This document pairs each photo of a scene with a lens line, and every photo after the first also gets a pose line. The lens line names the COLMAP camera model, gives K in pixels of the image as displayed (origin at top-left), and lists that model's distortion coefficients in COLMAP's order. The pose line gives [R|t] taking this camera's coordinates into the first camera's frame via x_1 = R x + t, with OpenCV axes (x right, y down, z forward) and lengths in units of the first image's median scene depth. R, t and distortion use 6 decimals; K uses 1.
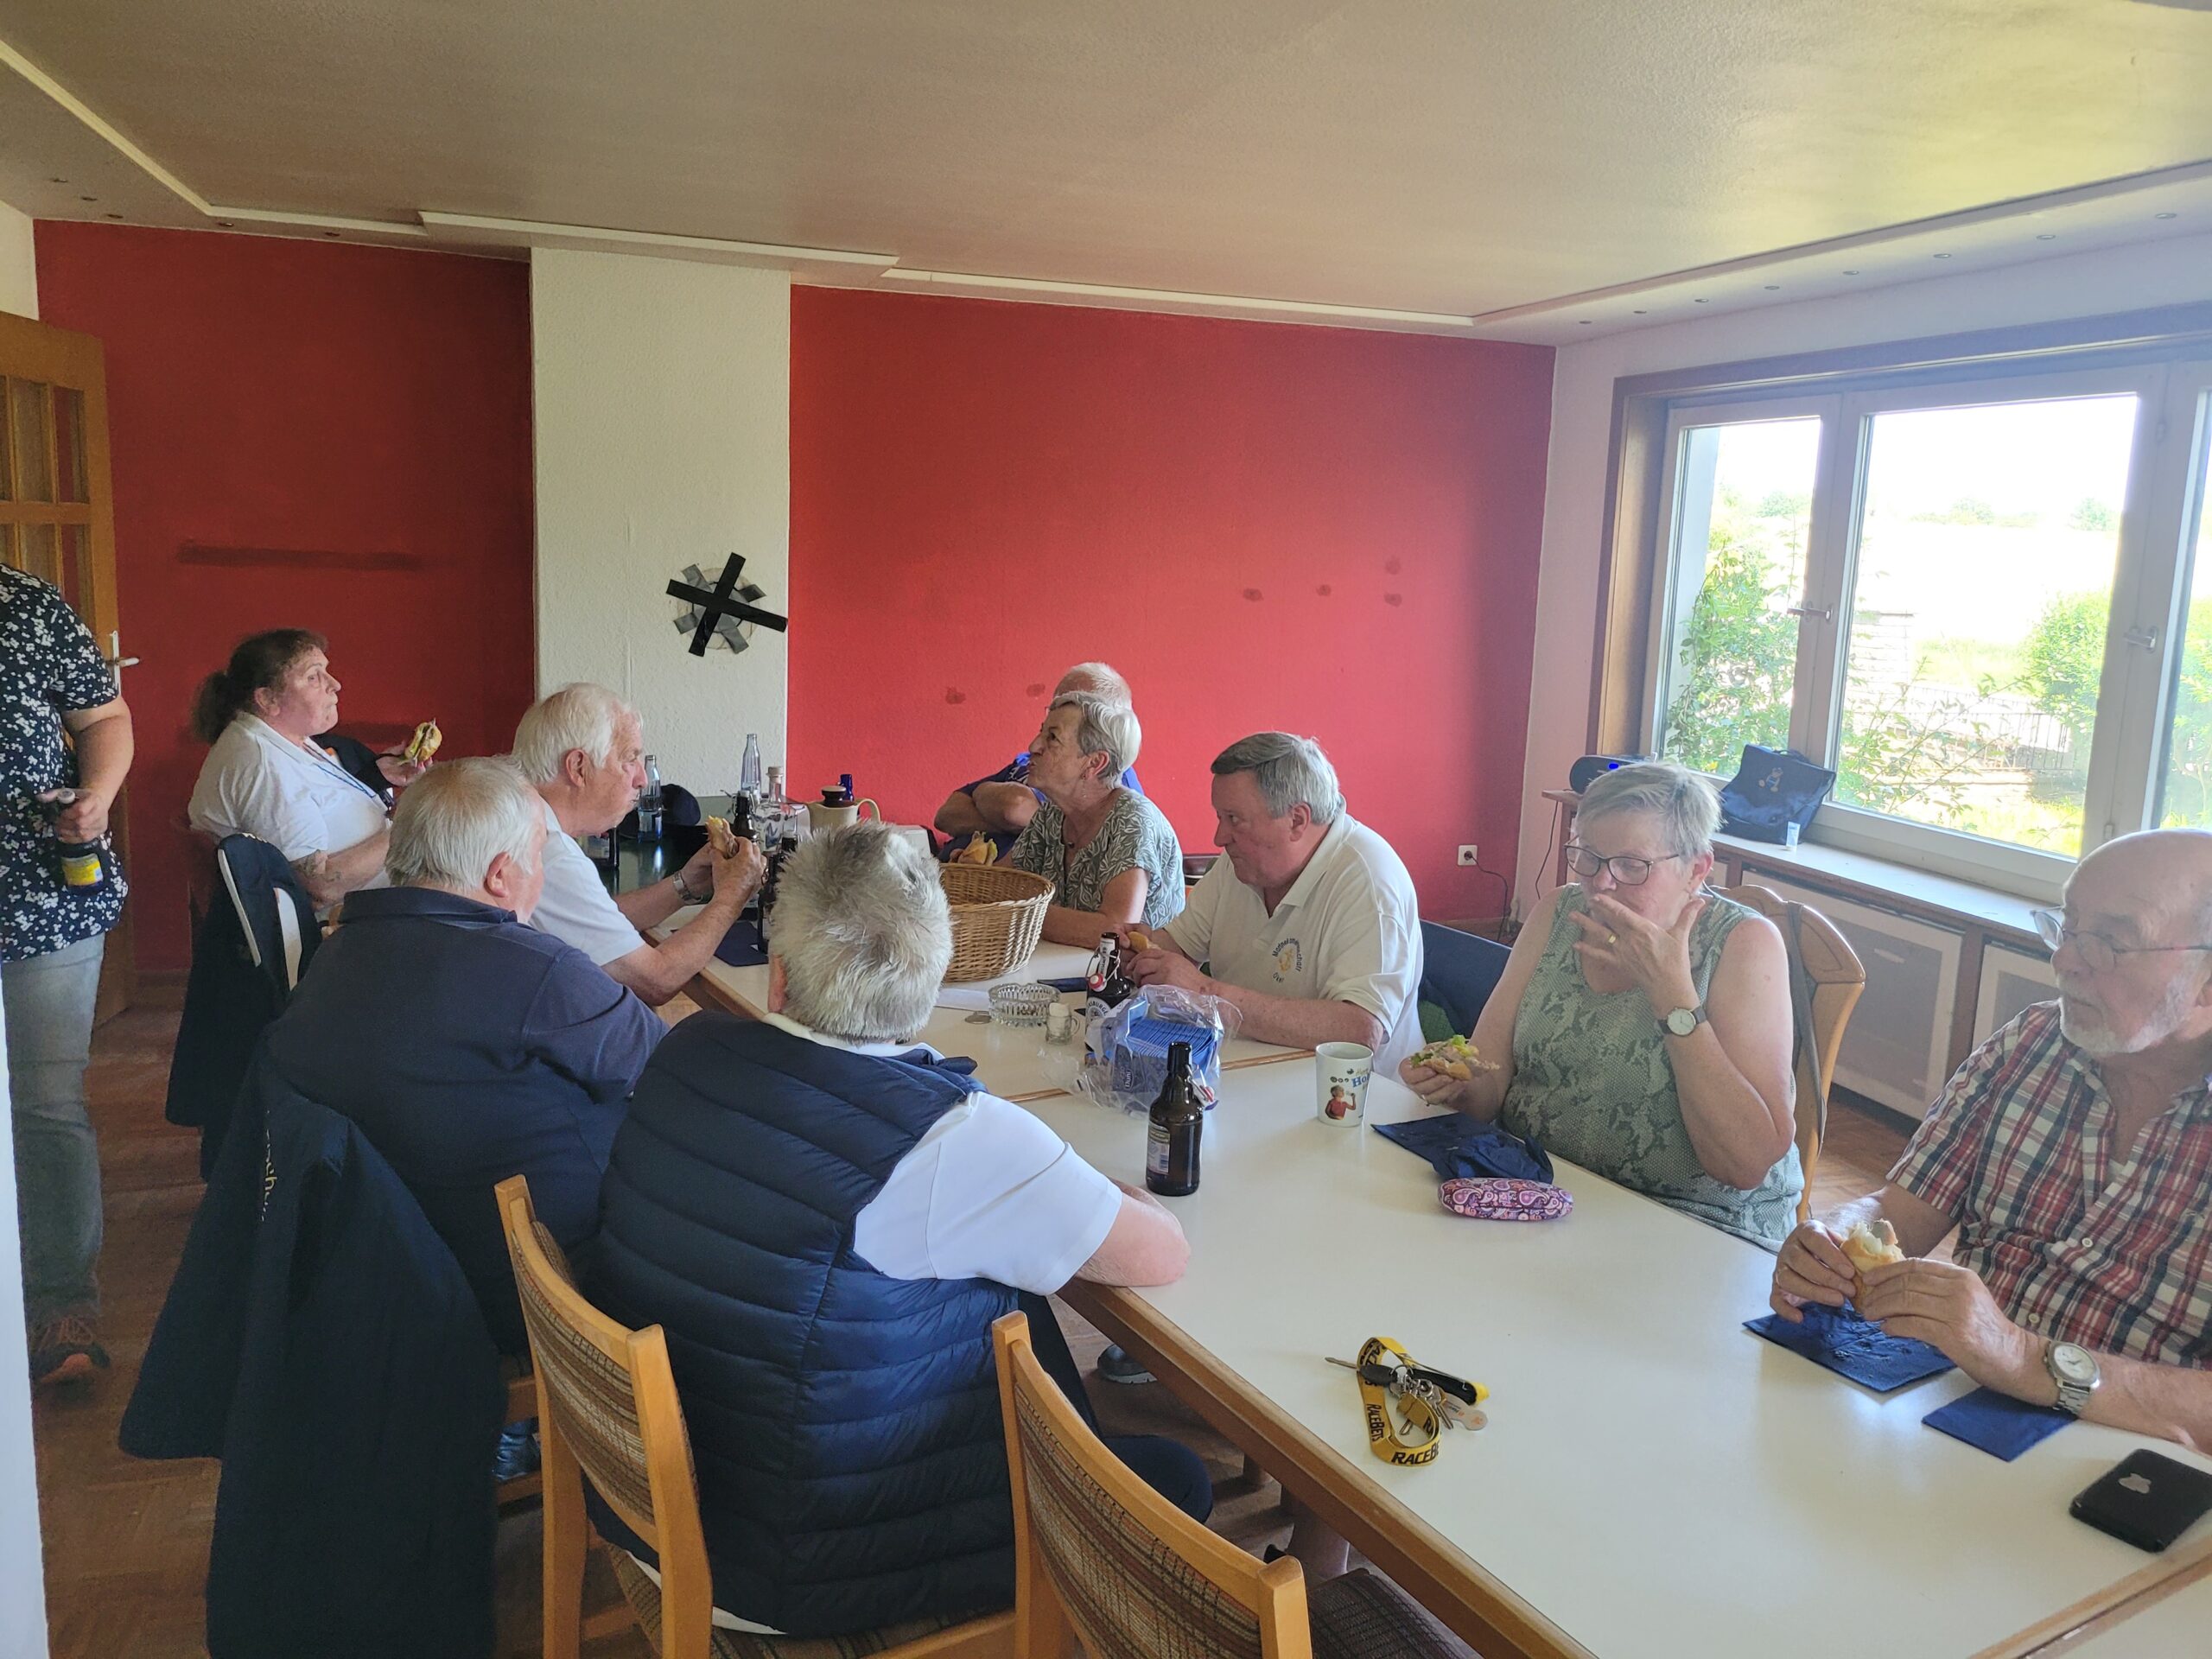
lens RADIAL K [[1688.3, 0, 1106.4], [0, 1688.3, 824.1], [0, 0, 1]] dist [0.029702, -0.018858]
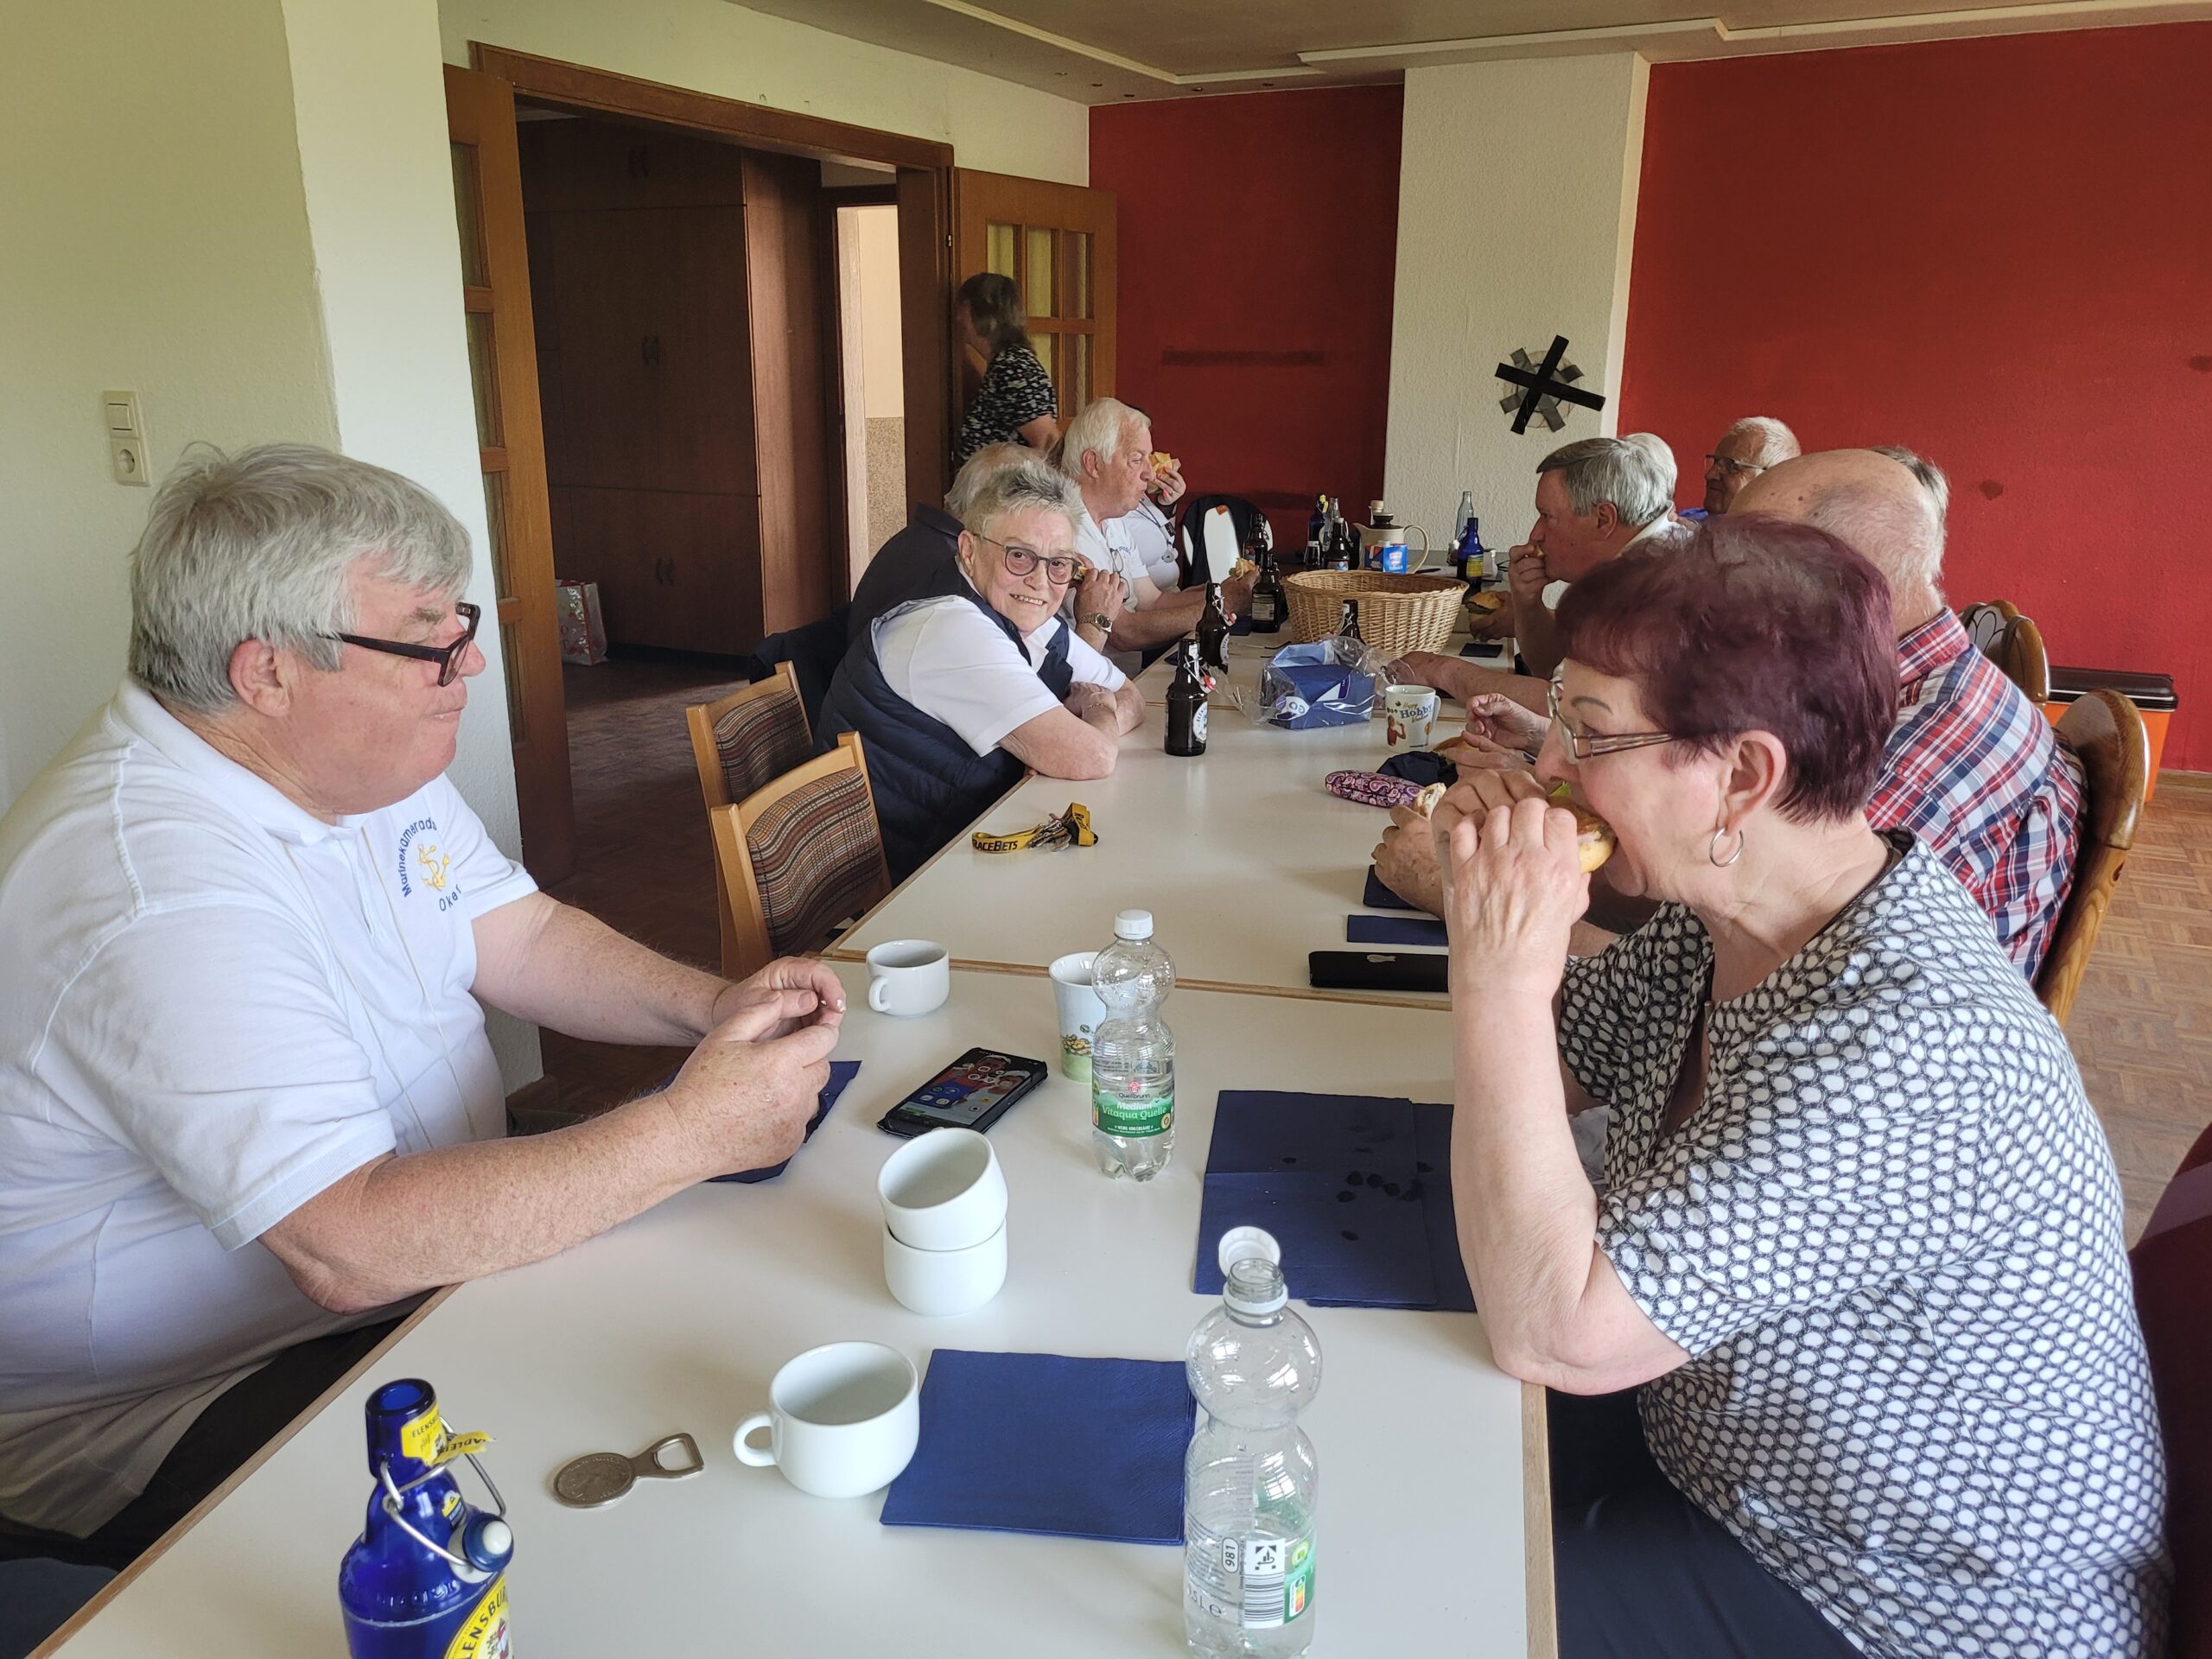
lens RADIAL K [[1688.3, 0, 1099.4], [0, 1688.3, 834.9], [0, 0, 1]] dist [0.029702, -0.018858]
pose [[0.710023, 0.153429, -0.687261, 0.363382], [-0.098838, 0.988027, 0.118462, 0.054738], [0.697208, -0.016184, 0.716686, 0.019309]]
